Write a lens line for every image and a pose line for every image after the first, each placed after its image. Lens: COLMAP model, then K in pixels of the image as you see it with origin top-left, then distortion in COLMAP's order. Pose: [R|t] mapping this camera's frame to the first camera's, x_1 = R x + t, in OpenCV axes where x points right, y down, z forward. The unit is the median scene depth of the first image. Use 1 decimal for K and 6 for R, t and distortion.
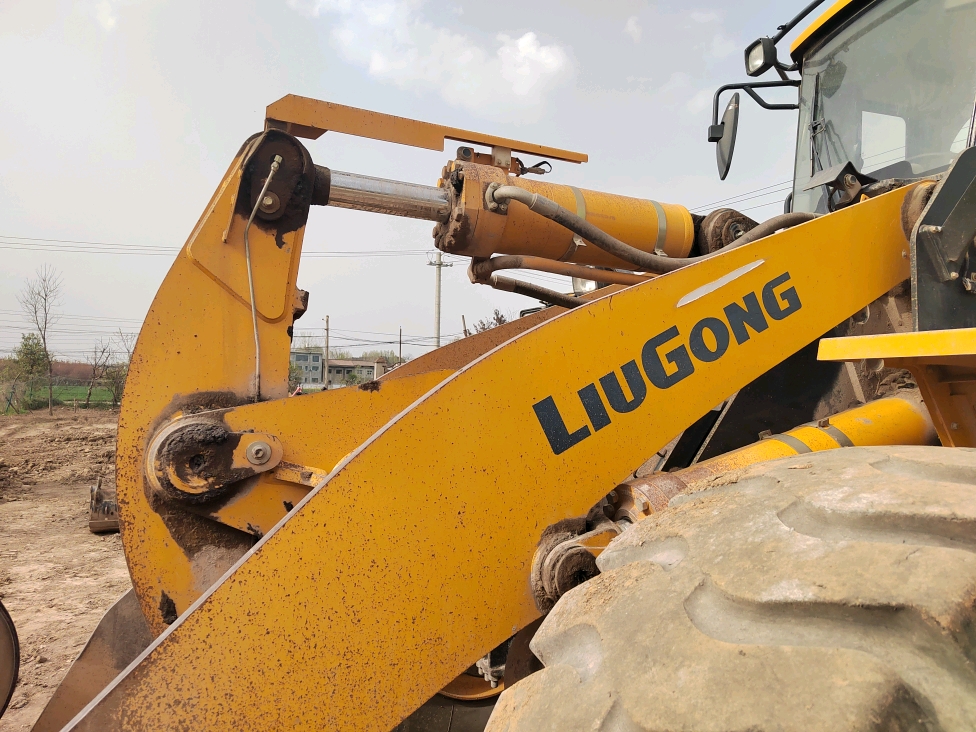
lens RADIAL K [[664.2, 0, 485.4], [0, 664.2, 369.8], [0, 0, 1]] dist [0.039111, -0.031978]
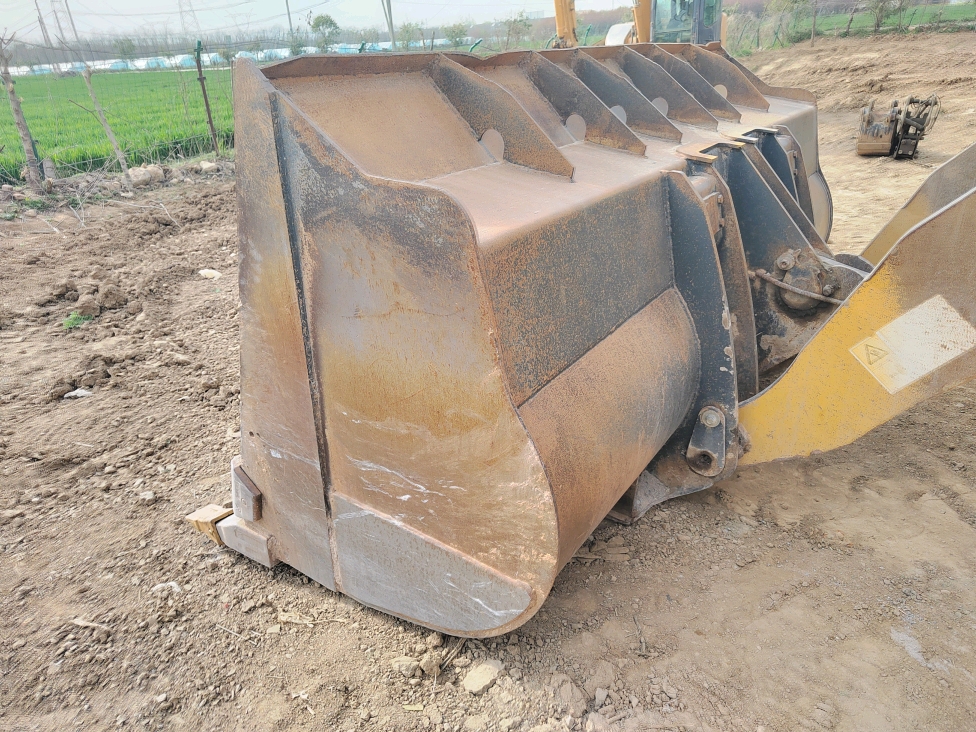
lens RADIAL K [[661.3, 0, 483.8], [0, 661.3, 373.0], [0, 0, 1]] dist [0.016777, -0.003104]
pose [[0.553767, 0.312943, -0.771627, 0.016638], [0.114182, 0.889395, 0.442650, 0.064151], [0.824806, -0.333231, 0.456786, -0.315401]]
